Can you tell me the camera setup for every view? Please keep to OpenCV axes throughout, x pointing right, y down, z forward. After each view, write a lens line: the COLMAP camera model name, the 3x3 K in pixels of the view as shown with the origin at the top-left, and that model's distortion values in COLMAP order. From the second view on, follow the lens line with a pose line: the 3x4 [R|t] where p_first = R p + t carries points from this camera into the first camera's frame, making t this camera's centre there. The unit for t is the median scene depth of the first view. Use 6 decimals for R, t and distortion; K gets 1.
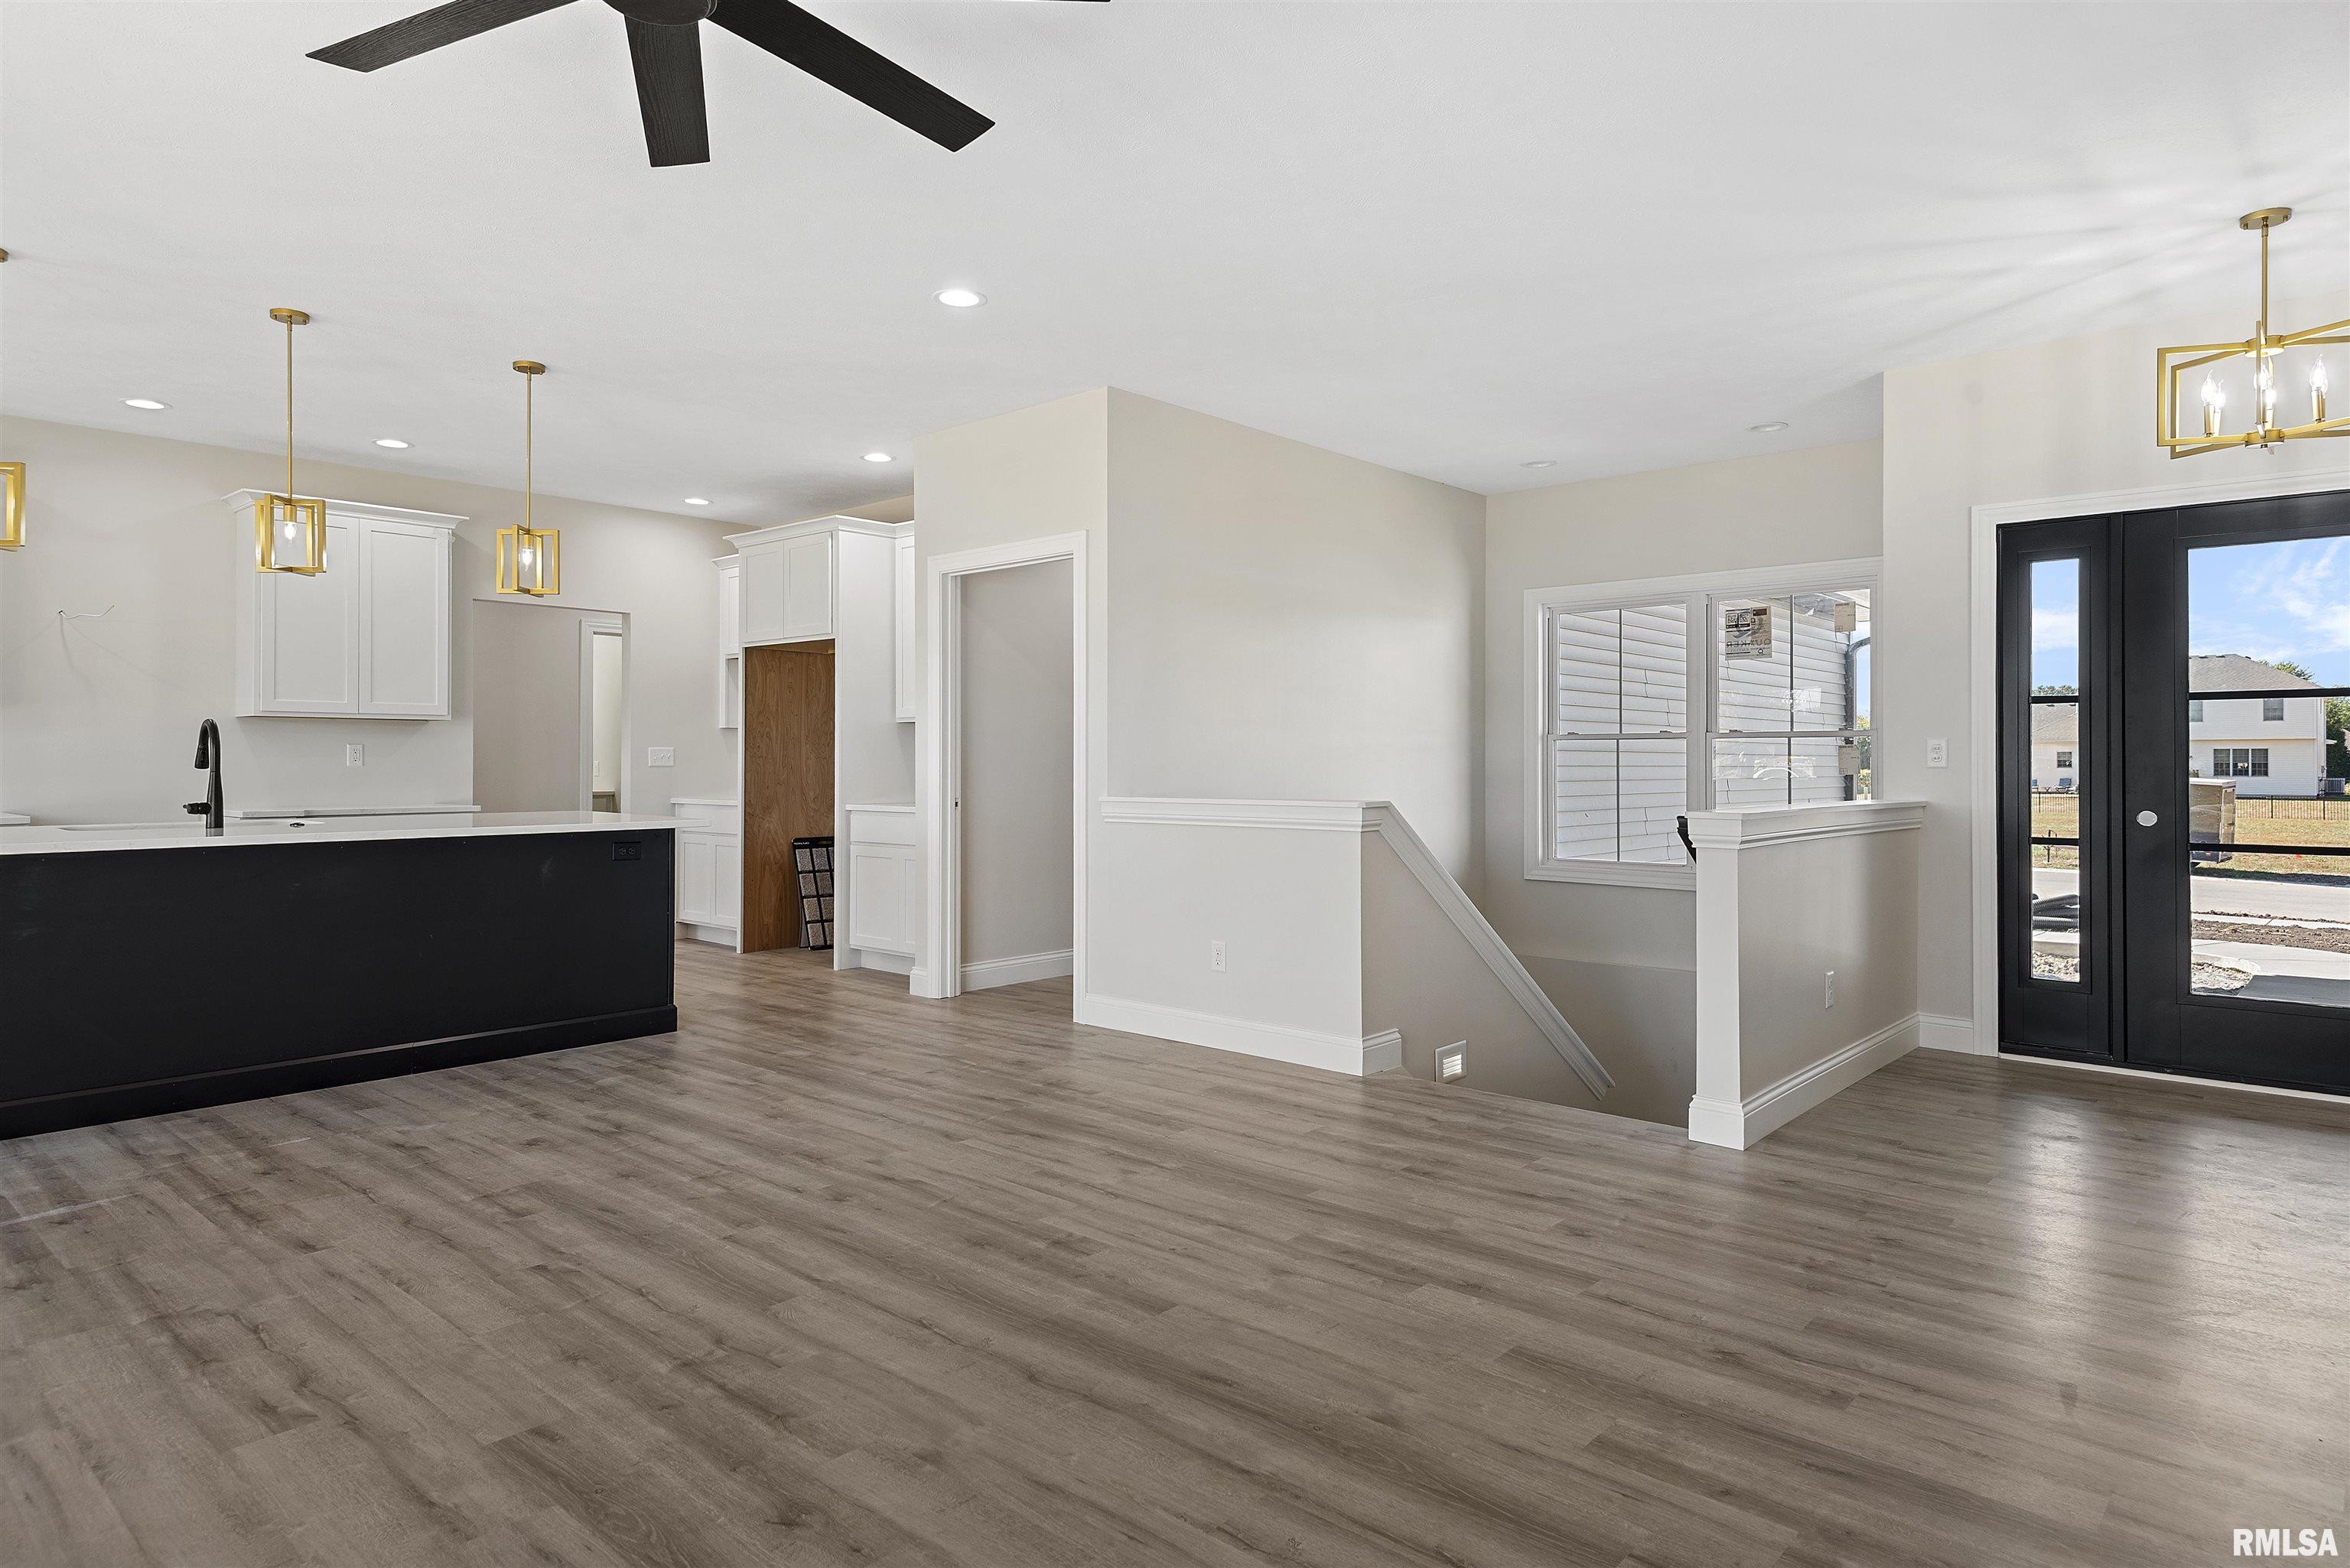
lens RADIAL K [[1344.2, 0, 1164.2], [0, 1344.2, 758.5], [0, 0, 1]] dist [0.045146, -0.027085]
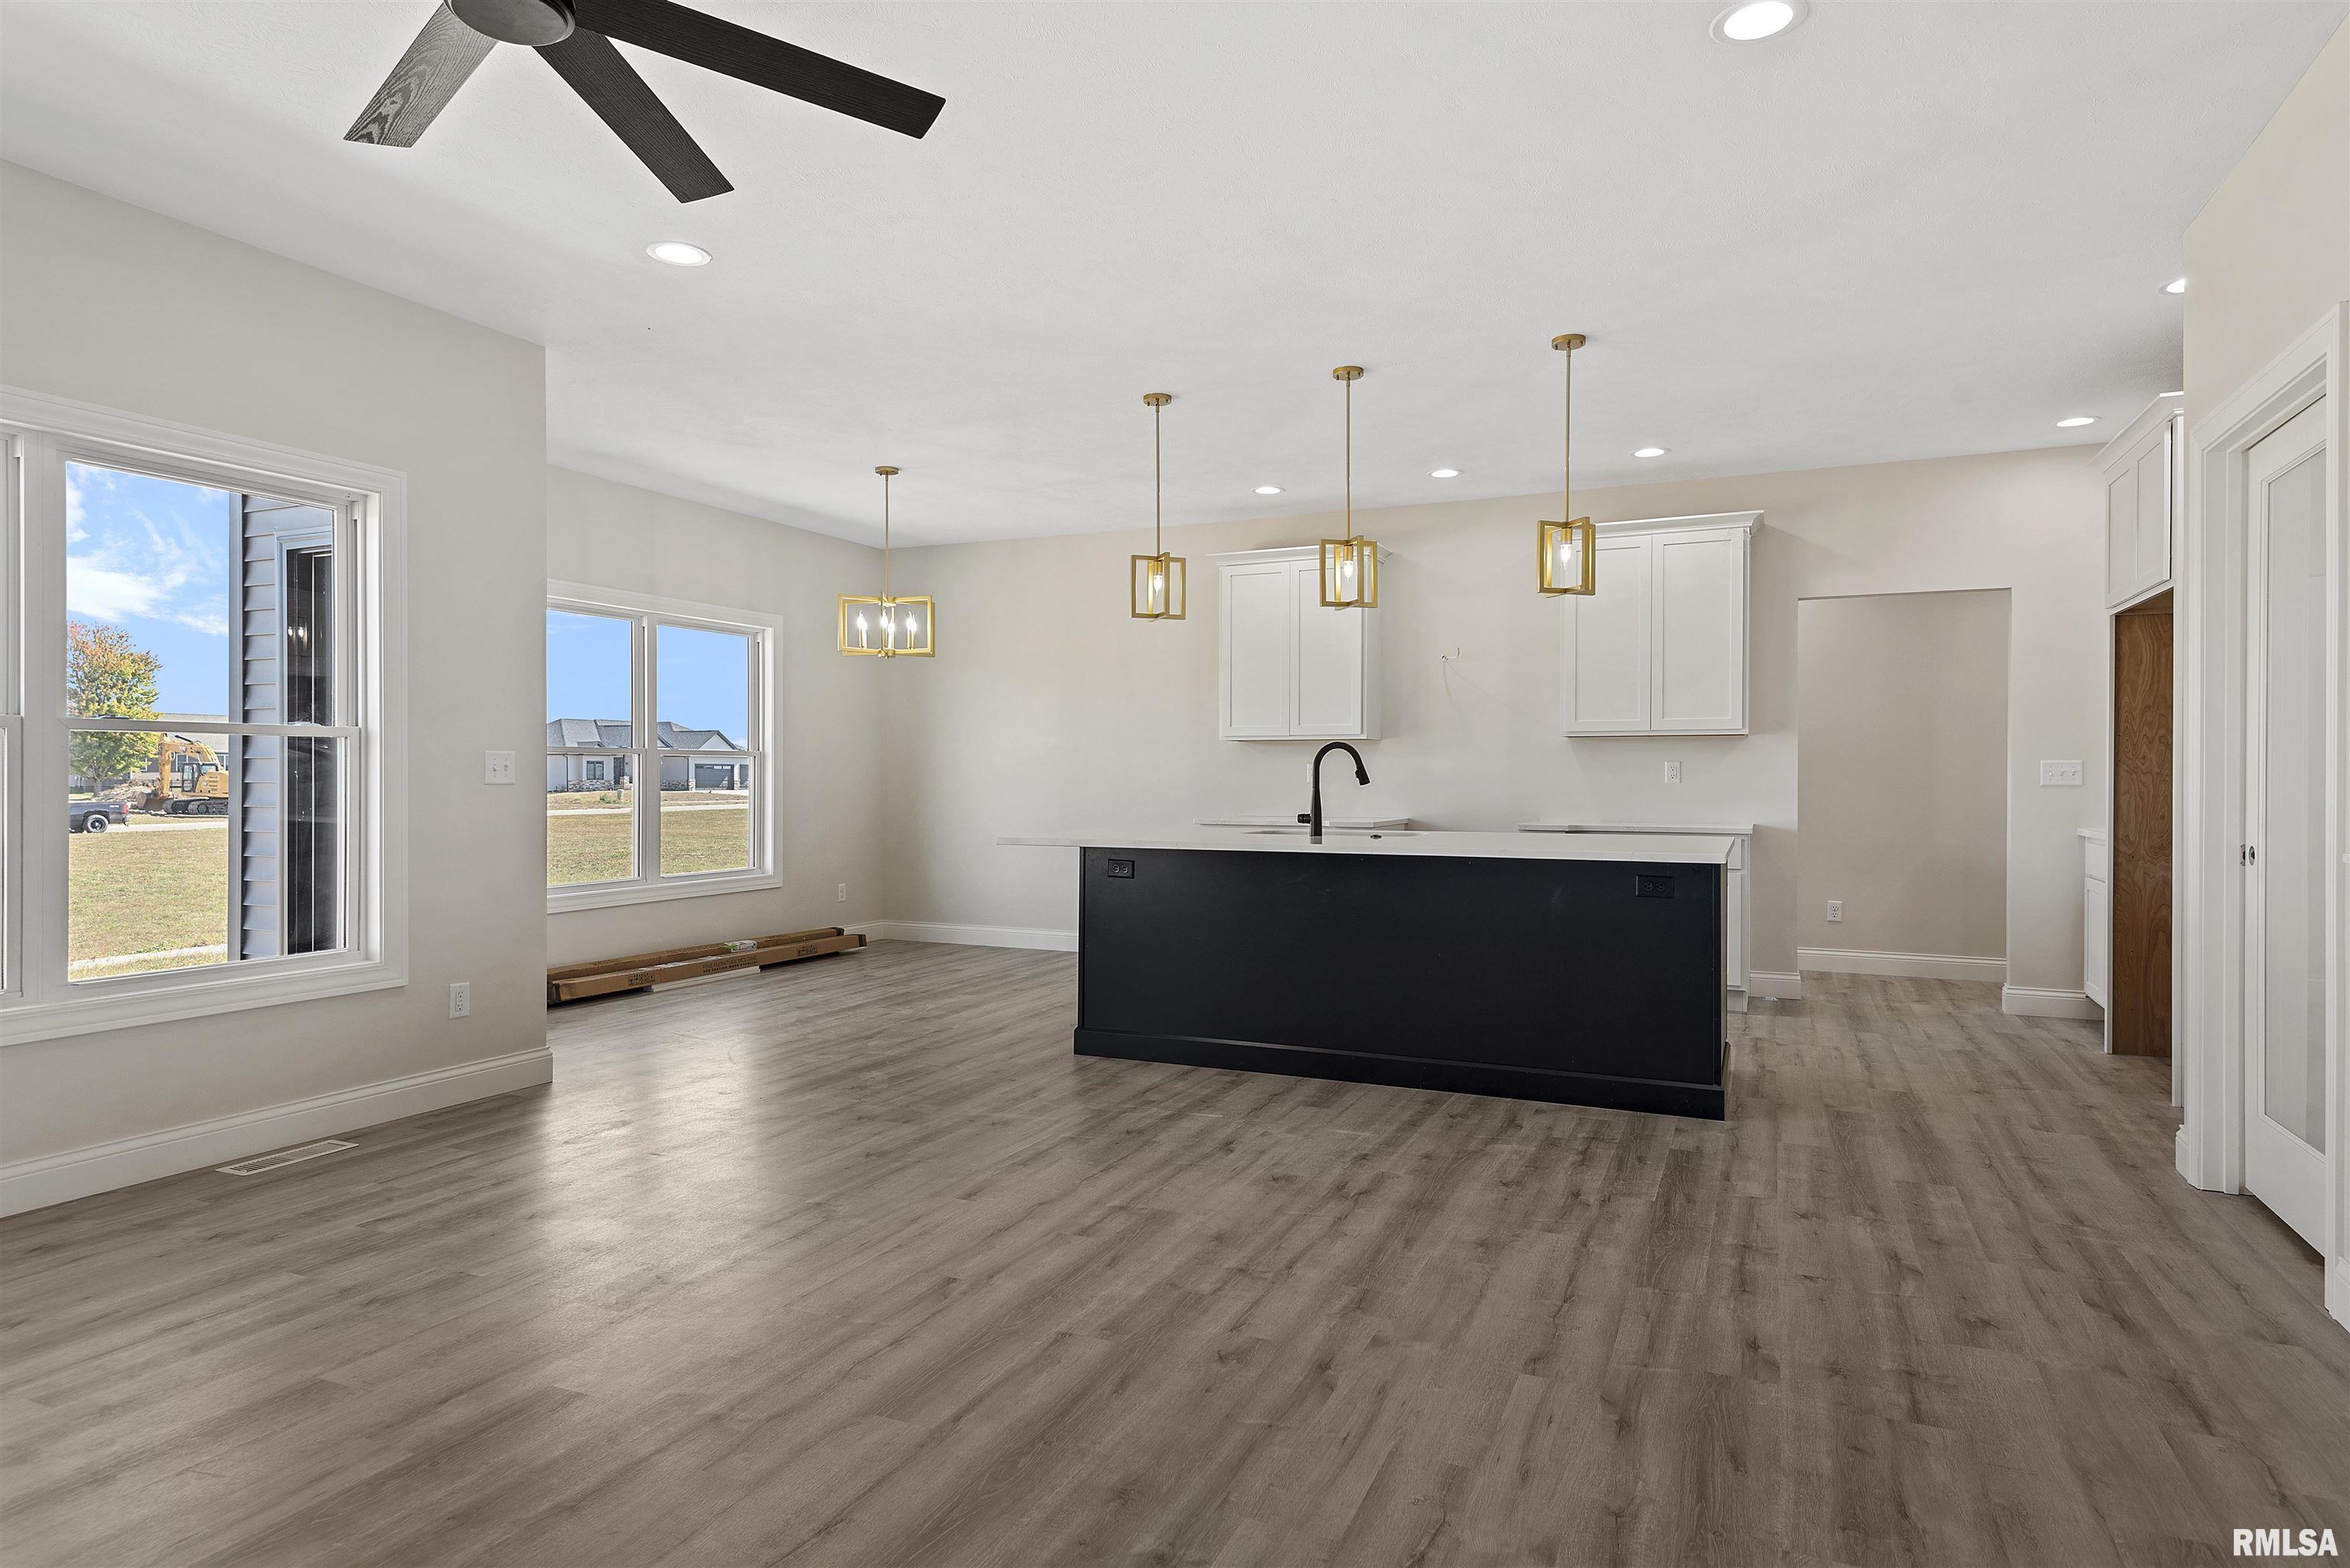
lens RADIAL K [[1316.8, 0, 1170.1], [0, 1316.8, 775.6], [0, 0, 1]] dist [0.046974, -0.028863]
pose [[0.303081, -0.001169, -0.952964, 0.472533], [0.001427, 0.999999, -0.000773, 0.000510], [0.952964, -0.001125, 0.303083, 0.767461]]
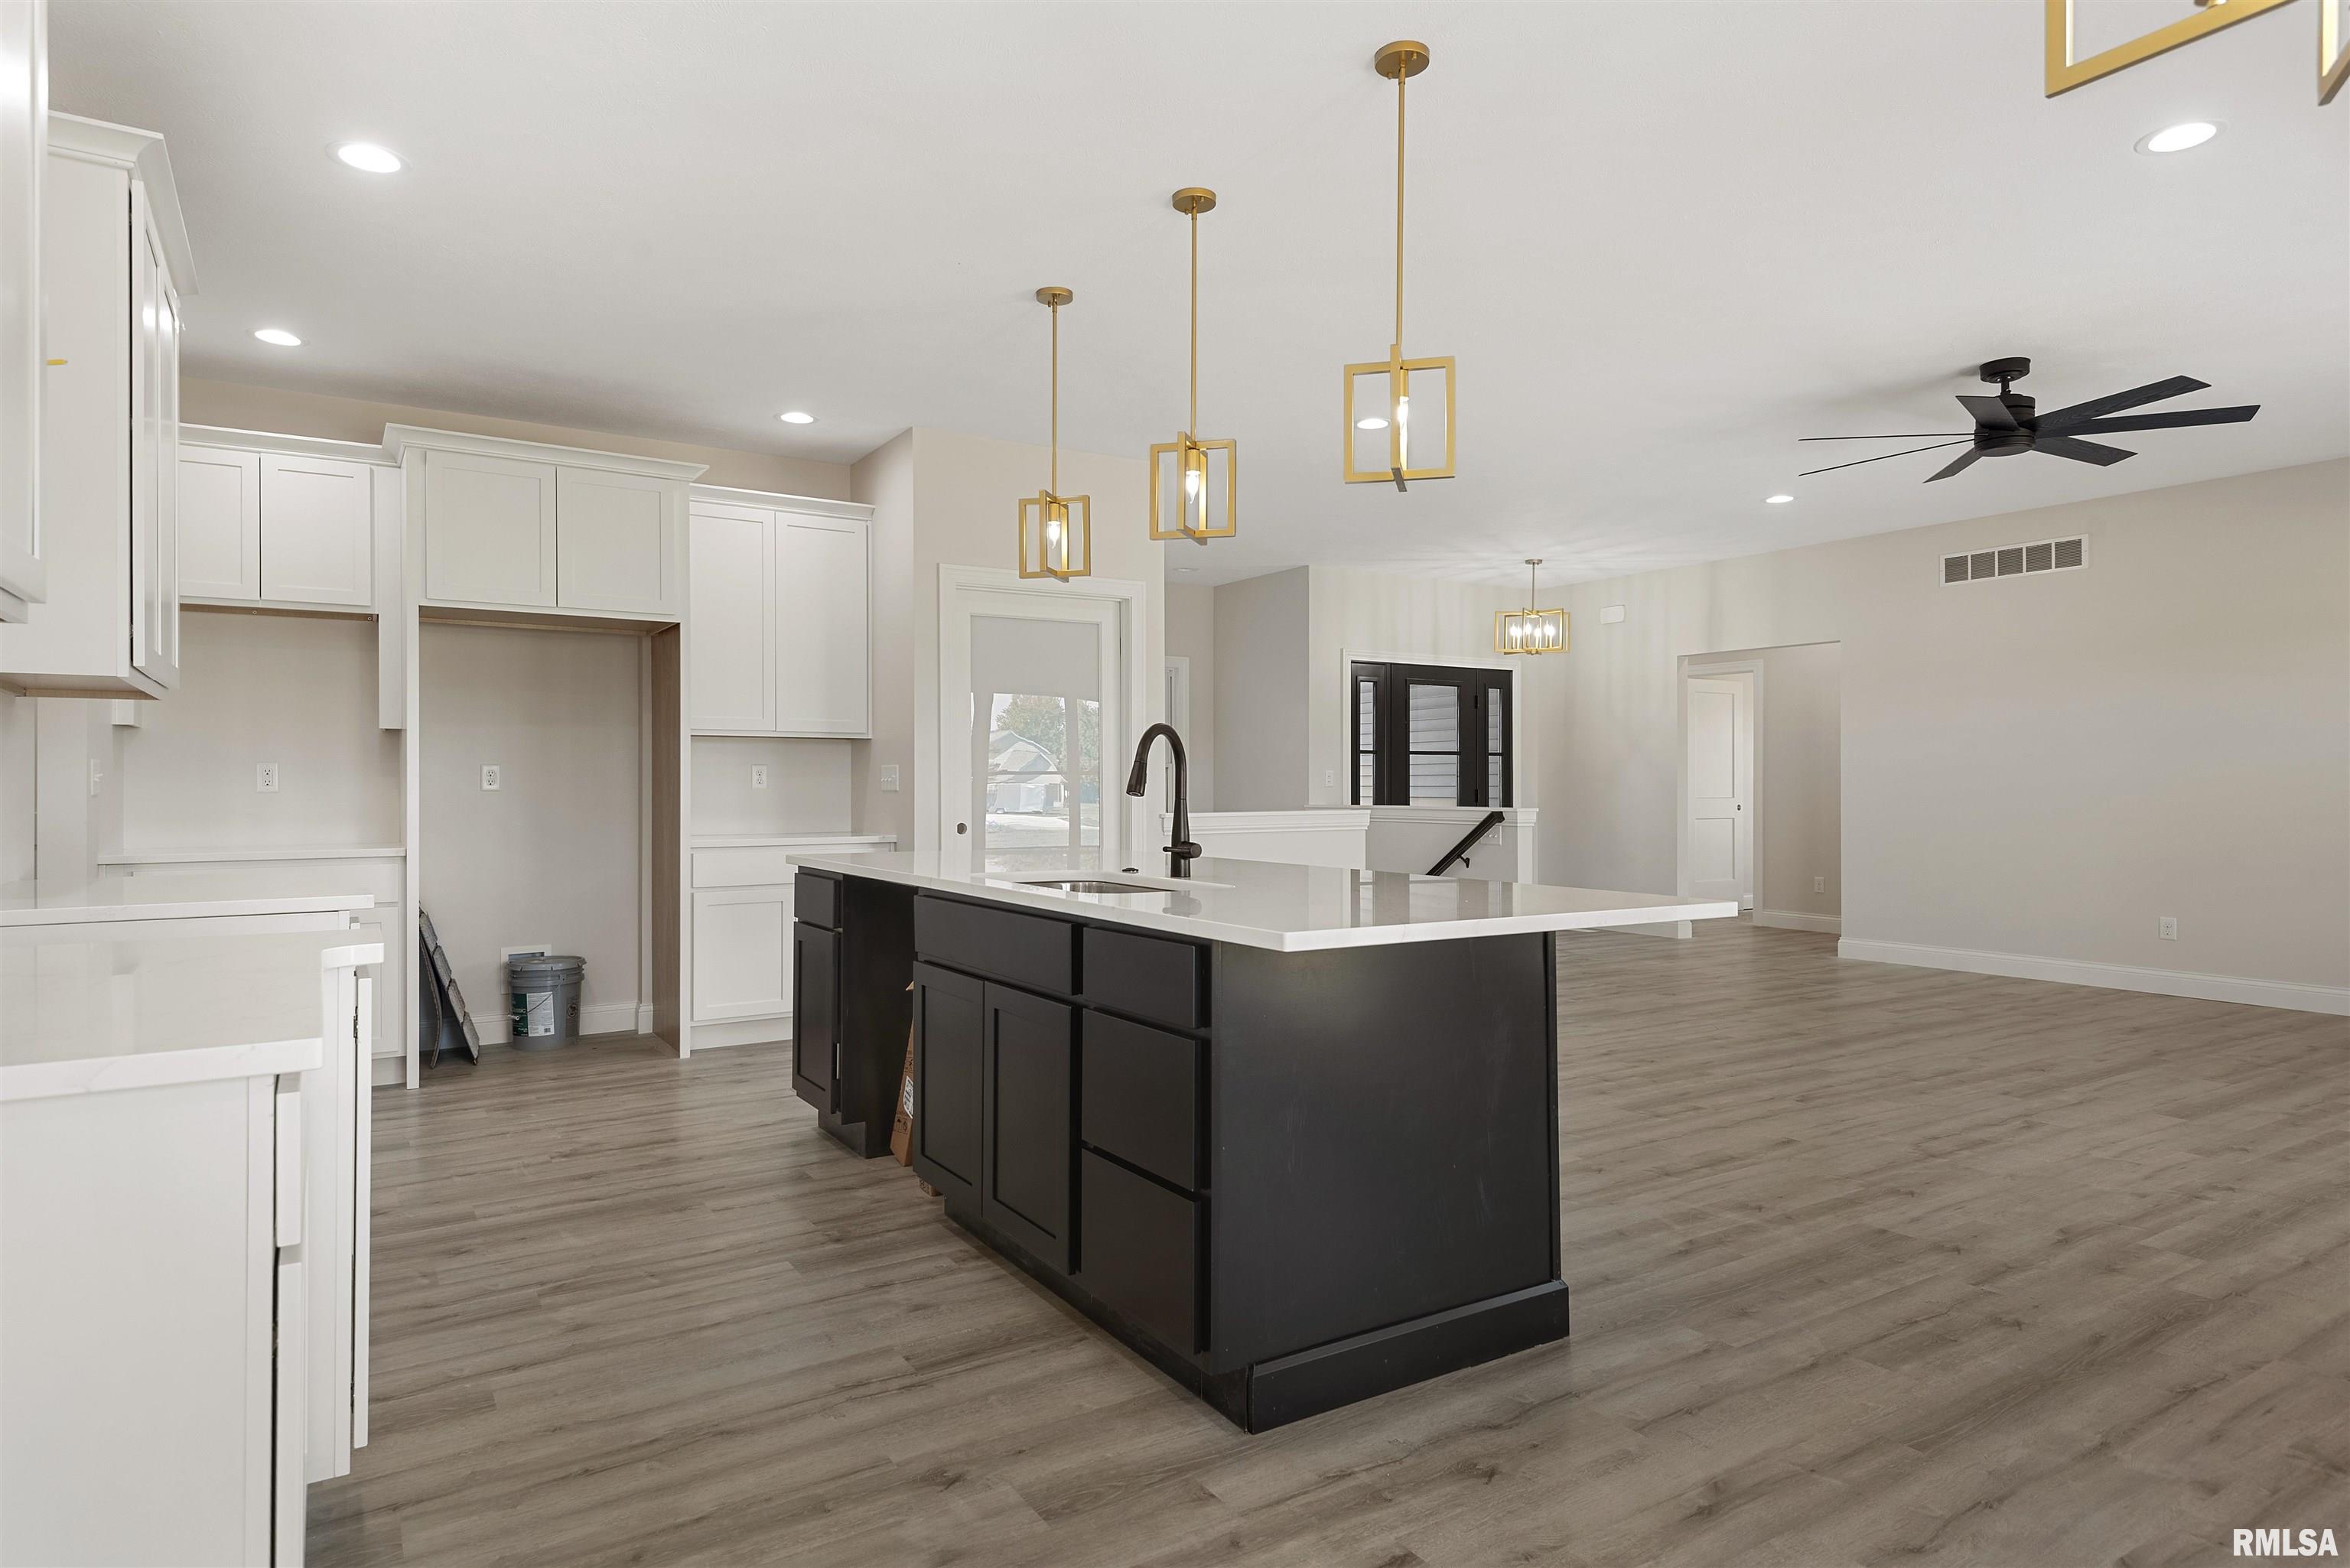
lens RADIAL K [[1316.8, 0, 1170.1], [0, 1316.8, 775.6], [0, 0, 1]] dist [0.046974, -0.028863]
pose [[0.266818, 0.004618, 0.963736, -1.939897], [-0.001791, 0.999989, -0.004296, -0.000293], [-0.963745, -0.000580, 0.266823, 1.160060]]
